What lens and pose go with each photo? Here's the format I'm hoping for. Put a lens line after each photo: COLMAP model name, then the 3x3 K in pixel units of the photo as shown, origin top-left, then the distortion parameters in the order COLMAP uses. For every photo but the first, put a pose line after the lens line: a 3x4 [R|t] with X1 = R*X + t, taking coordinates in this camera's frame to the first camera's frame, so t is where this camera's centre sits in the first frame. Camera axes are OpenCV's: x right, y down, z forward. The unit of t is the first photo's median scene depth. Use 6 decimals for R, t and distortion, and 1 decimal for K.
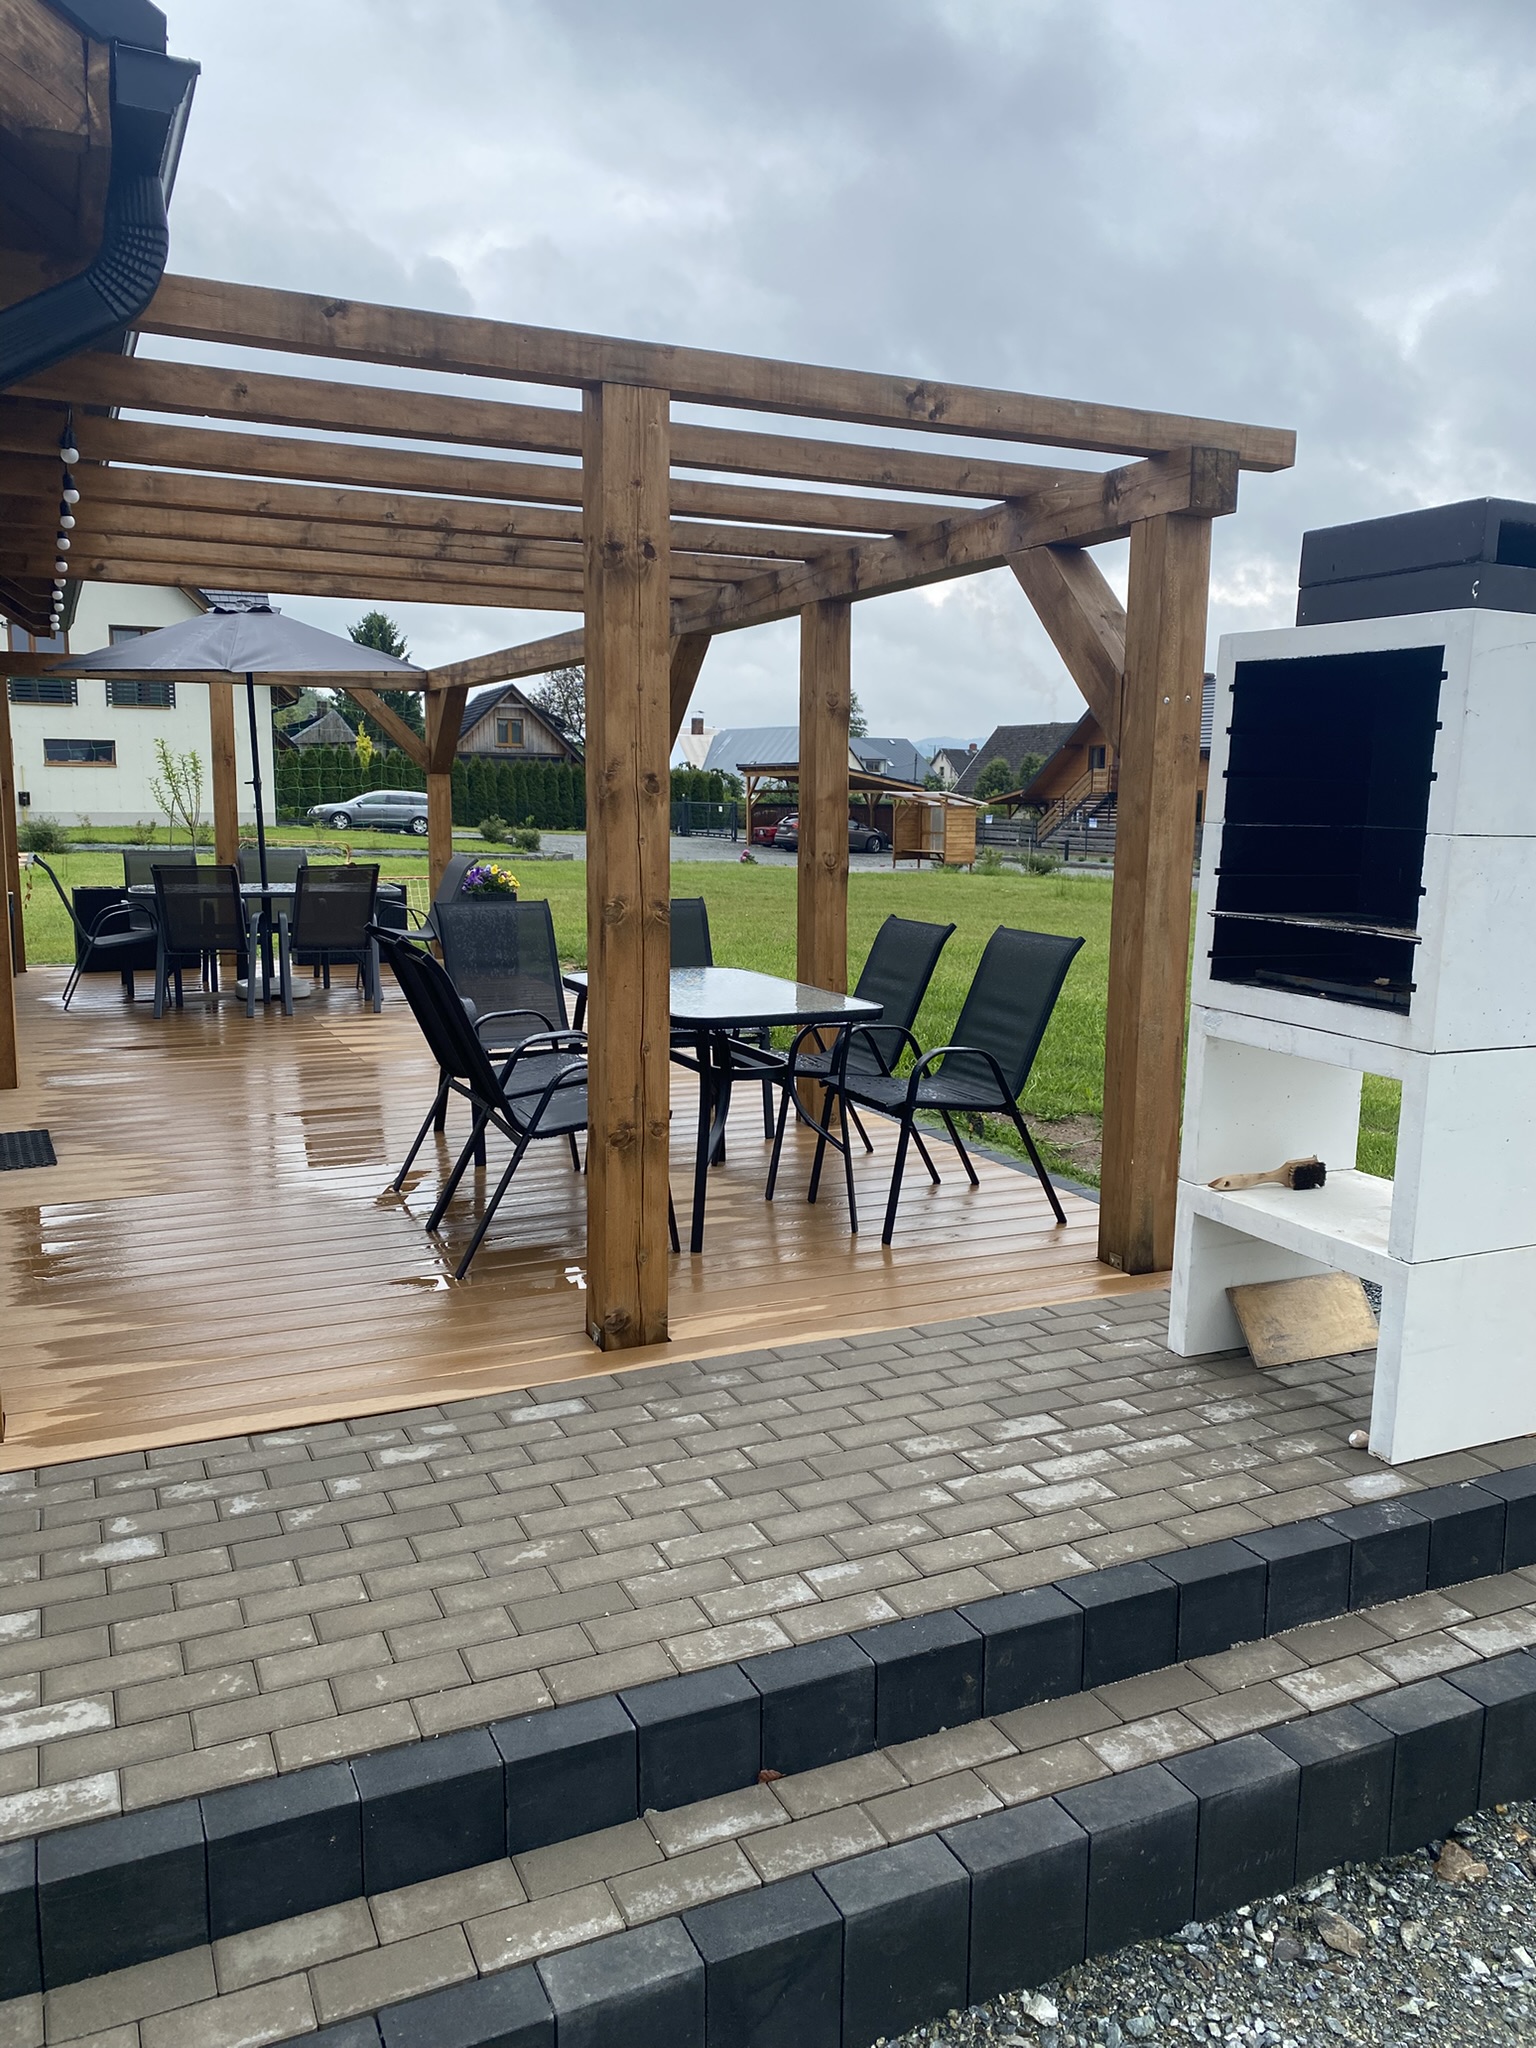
lens RADIAL K [[1556.3, 0, 782.1], [0, 1556.3, 1031.5], [0, 0, 1]] dist [0.047684, -0.048489]
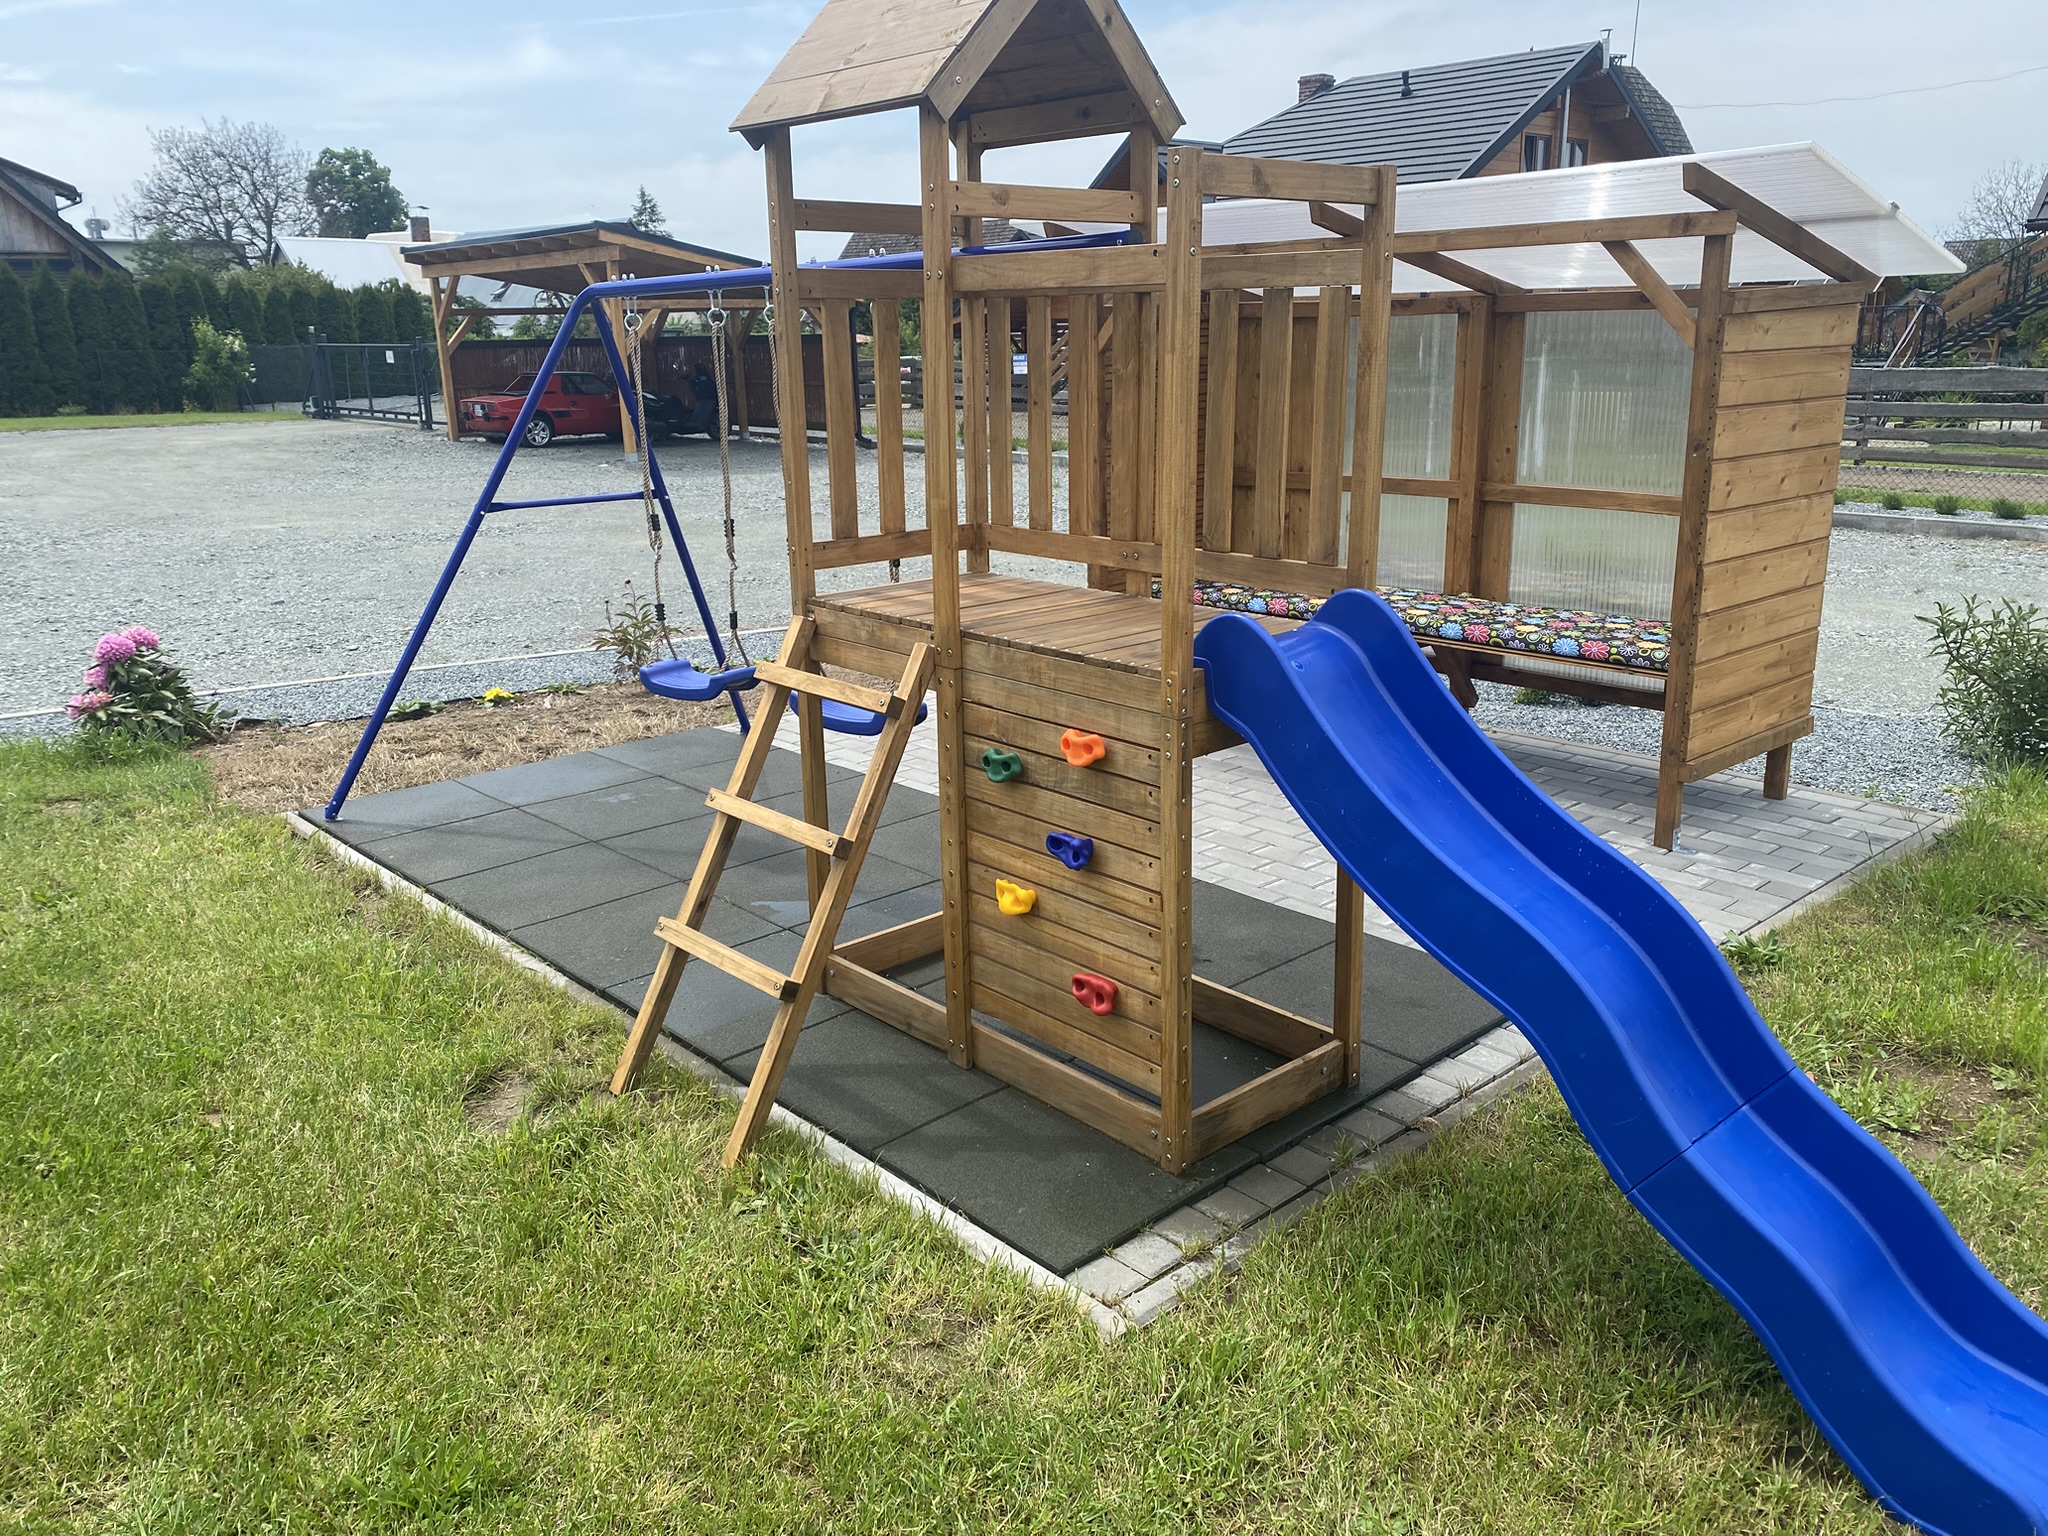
lens RADIAL K [[1556.3, 0, 1031.1], [0, 1556.3, 760.6], [0, 0, 1]] dist [0.047684, -0.048489]
pose [[0.962298, -0.099282, 0.253232, 0.178666], [0.068857, 0.989597, 0.126319, -0.964322], [-0.263139, -0.104119, 0.959123, 6.714681]]
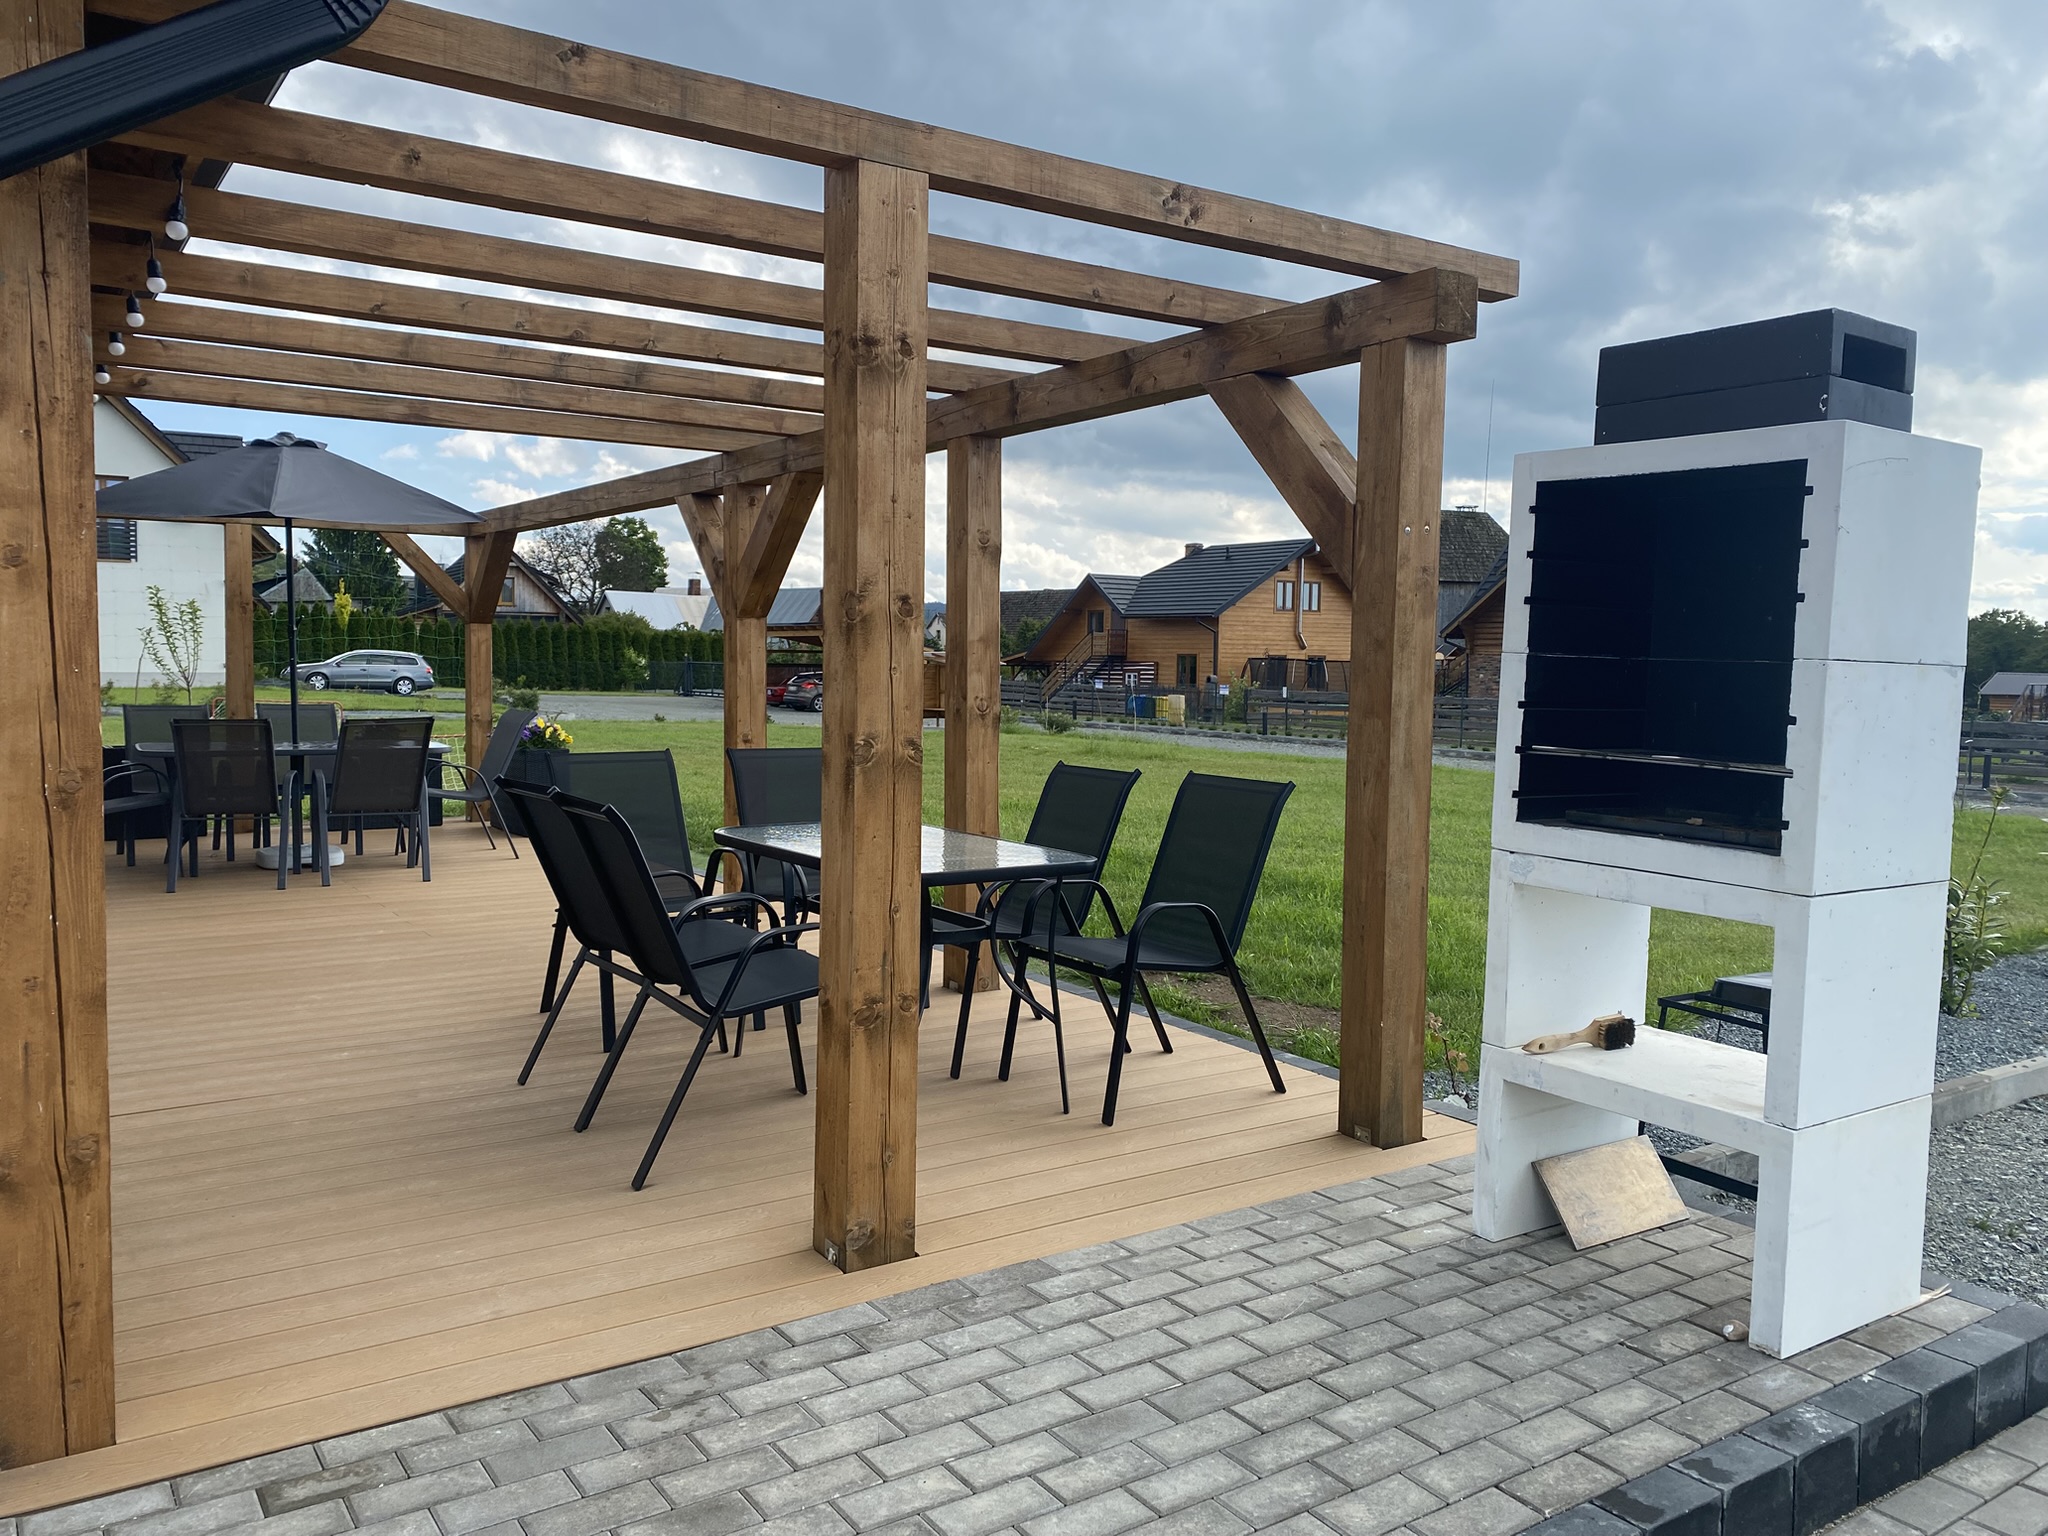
lens RADIAL K [[1556.3, 0, 1008.2], [0, 1556.3, 759.4], [0, 0, 1]] dist [0.047684, -0.048489]
pose [[0.988723, -0.007232, 0.149582, -0.141780], [0.020027, 0.996247, -0.084212, 0.001595], [-0.148411, 0.086258, 0.985157, 0.119348]]
